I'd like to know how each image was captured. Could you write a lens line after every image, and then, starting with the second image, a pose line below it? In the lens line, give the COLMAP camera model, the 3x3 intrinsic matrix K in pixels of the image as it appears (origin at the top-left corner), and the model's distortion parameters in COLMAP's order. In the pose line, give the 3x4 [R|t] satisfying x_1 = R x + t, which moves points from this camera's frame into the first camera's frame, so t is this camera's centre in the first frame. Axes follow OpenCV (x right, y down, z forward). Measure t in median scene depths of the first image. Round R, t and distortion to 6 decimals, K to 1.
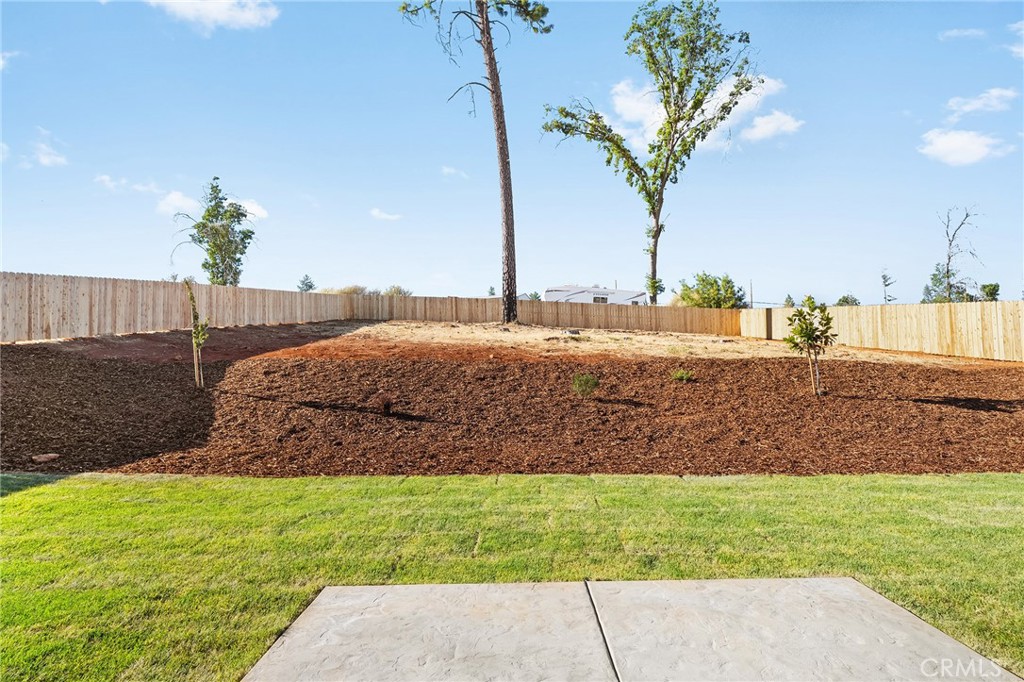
lens RADIAL K [[560.6, 0, 512.0], [0, 560.6, 341.0], [0, 0, 1]] dist [-0.017167, 0.000086]
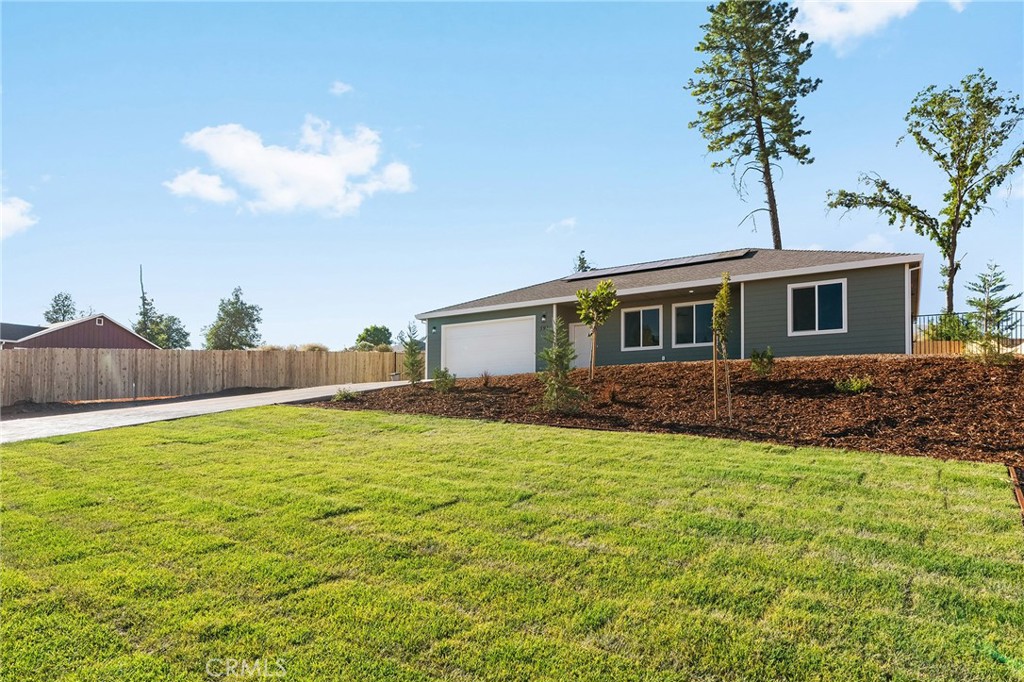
lens RADIAL K [[620.0, 0, 506.2], [0, 620.0, 397.1], [0, 0, 1]] dist [0.002644, 0.002793]
pose [[0.843733, 0.003799, -0.536750, 0.188859], [0.011780, 0.999603, 0.025591, 0.021369], [0.536634, -0.027915, 0.843353, -0.615144]]
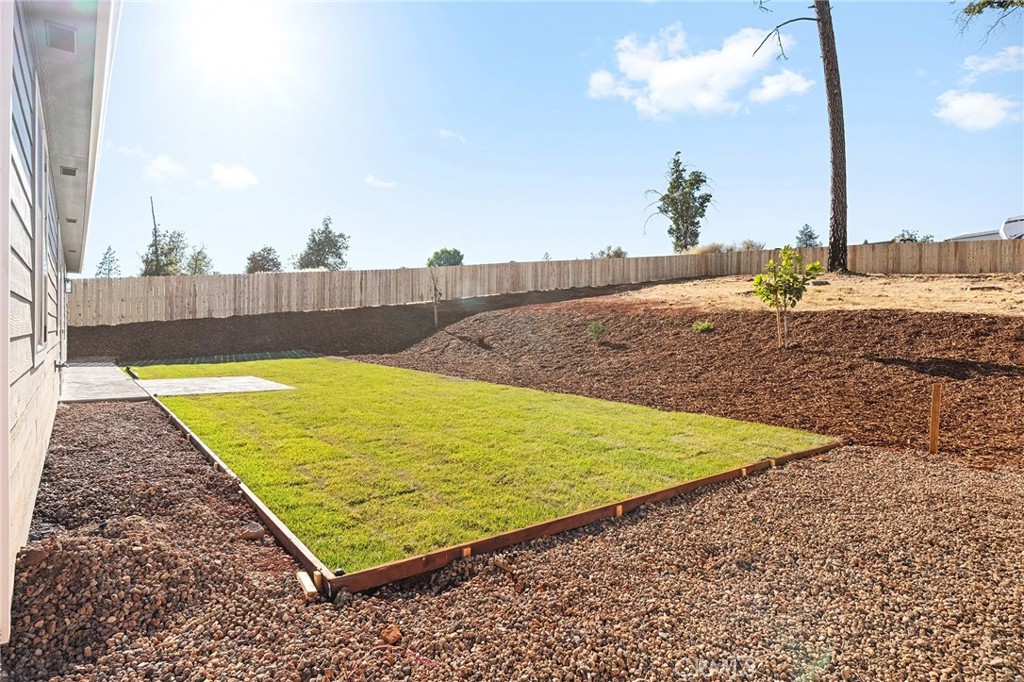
lens RADIAL K [[558.1, 0, 514.3], [0, 558.1, 321.9], [0, 0, 1]] dist [0.002146, 0.000242]
pose [[0.637140, 0.014242, -0.770616, 0.241777], [0.023718, 0.998993, 0.038073, 0.000215], [0.770383, -0.042535, 0.636161, 0.009296]]
